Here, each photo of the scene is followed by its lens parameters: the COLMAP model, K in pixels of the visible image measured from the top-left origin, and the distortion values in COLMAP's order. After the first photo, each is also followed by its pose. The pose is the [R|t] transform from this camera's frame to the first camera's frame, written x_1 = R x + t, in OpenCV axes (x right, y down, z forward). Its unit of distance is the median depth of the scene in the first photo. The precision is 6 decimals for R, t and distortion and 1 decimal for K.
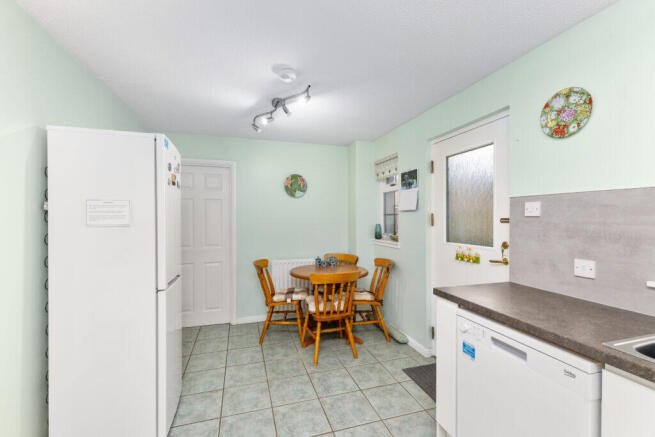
lens RADIAL K [[283.3, 0, 327.8], [0, 283.3, 219.4], [0, 0, 1]] dist [0.001105, 0.000534]
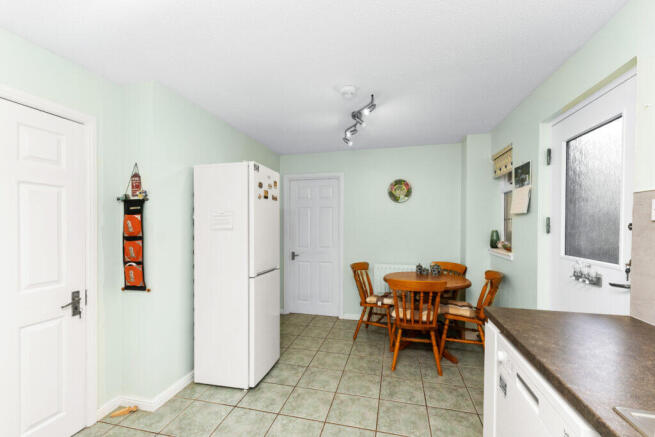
lens RADIAL K [[283.3, 0, 322.0], [0, 283.3, 228.4], [0, 0, 1]] dist [0.001105, 0.000534]
pose [[0.849347, 0.006554, -0.527794, 0.264394], [0.000484, 0.999913, 0.013197, -0.000512], [0.527835, -0.011464, 0.849270, 0.020185]]
